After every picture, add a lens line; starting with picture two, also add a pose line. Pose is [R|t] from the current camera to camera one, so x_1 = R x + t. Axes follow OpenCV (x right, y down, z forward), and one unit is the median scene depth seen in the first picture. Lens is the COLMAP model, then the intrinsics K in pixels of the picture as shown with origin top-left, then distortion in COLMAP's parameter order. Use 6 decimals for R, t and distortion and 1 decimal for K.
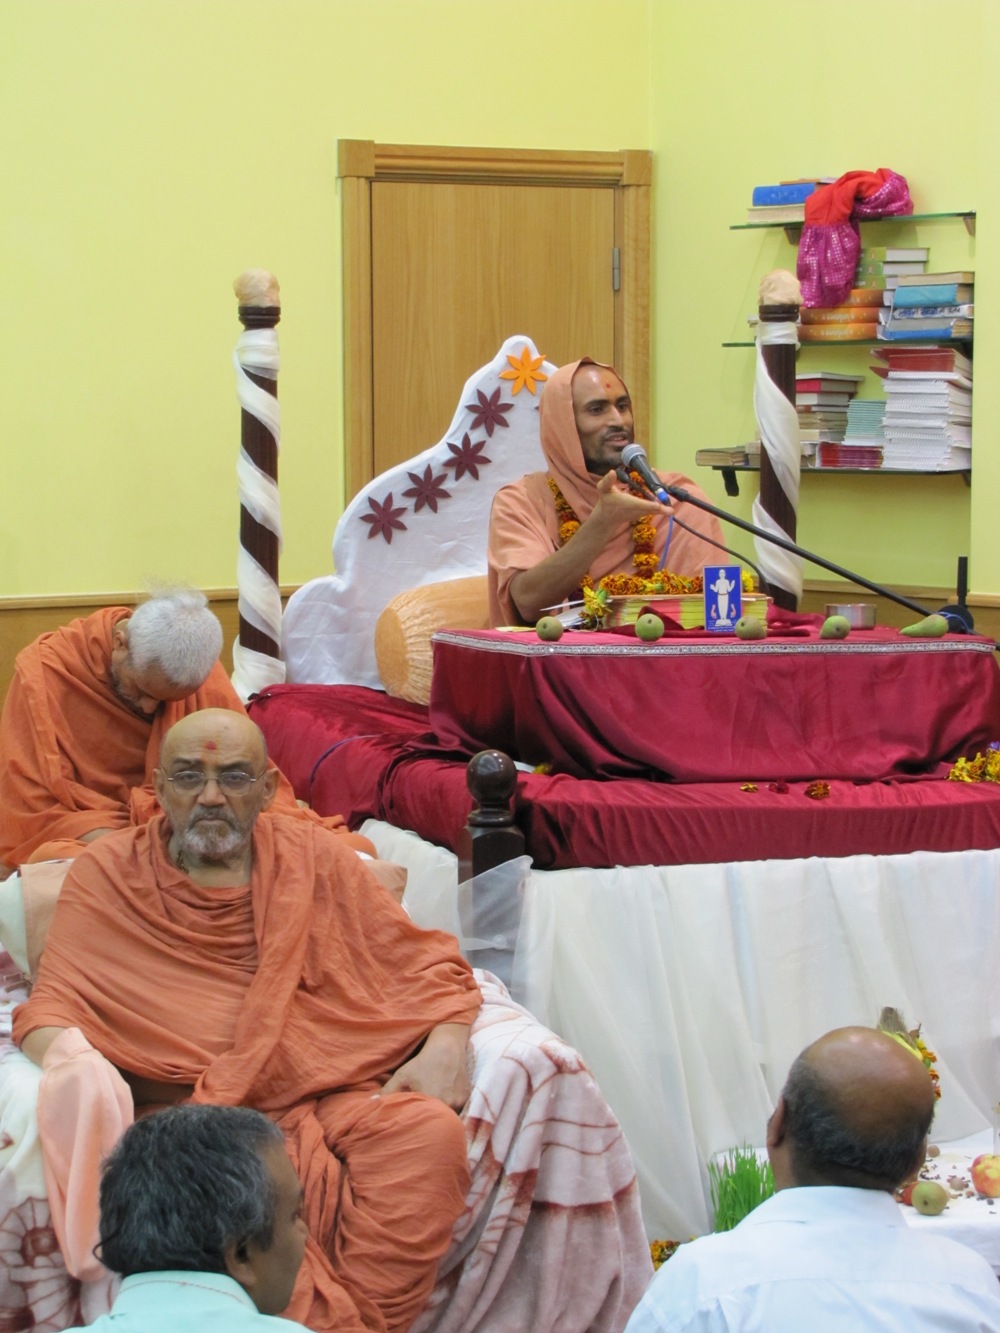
lens RADIAL K [[3553.6, 0, 500.0], [0, 3553.6, 666.5], [0, 0, 1]] dist [0.449140, 0.872036]
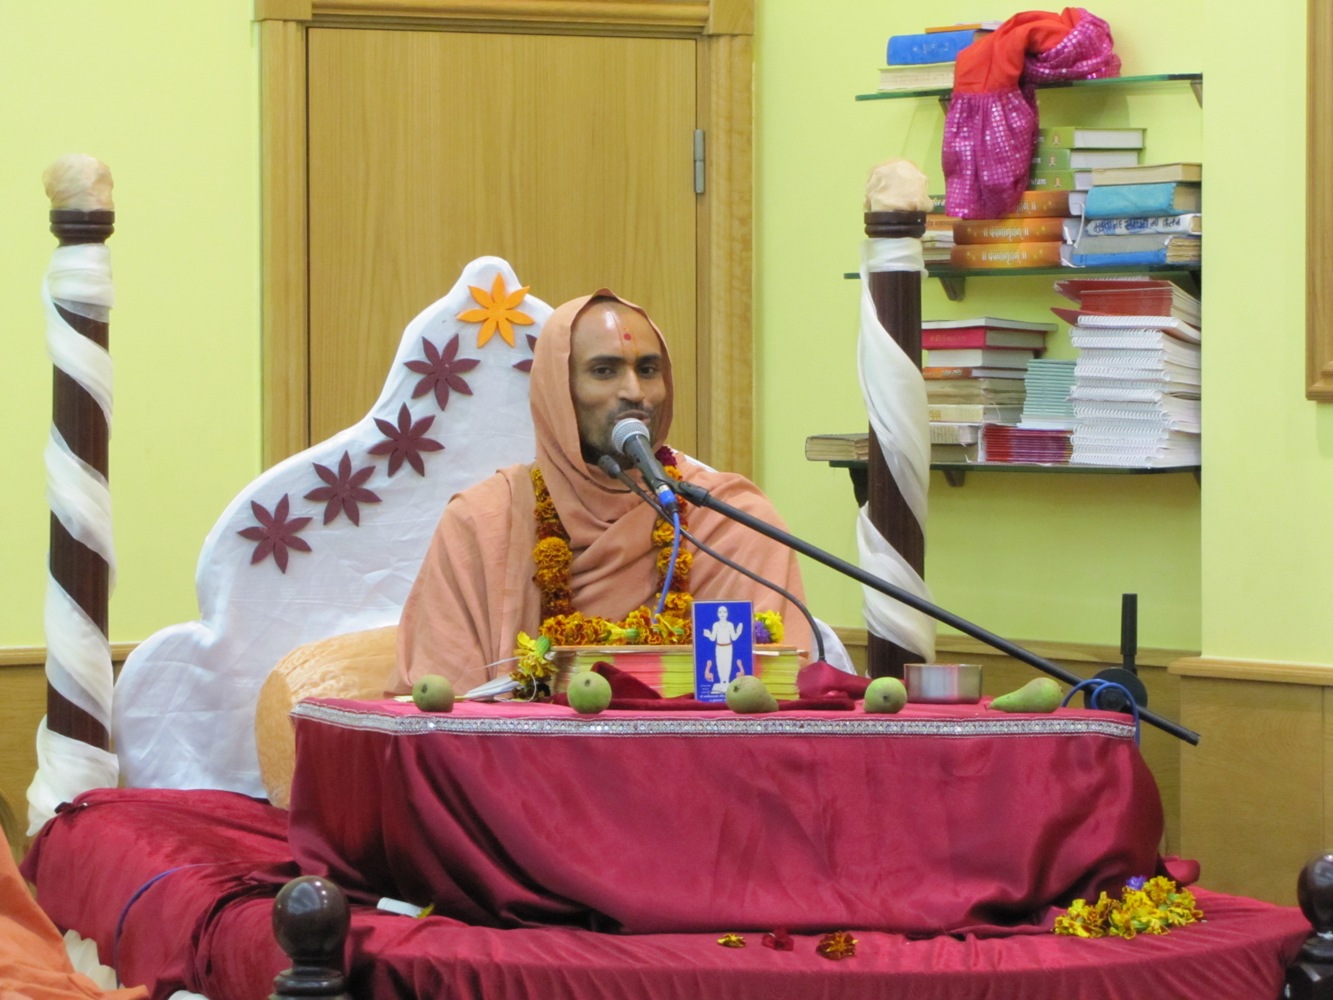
lens RADIAL K [[5647.3, 0, 666.5], [0, 5647.3, 500.0], [0, 0, 1]] dist [0.484595, 4.370247]
pose [[0.997355, 0.003256, -0.072613, 0.114043], [-0.007620, 0.998174, -0.059914, 0.013673], [0.072285, 0.060309, 0.995559, -0.025623]]
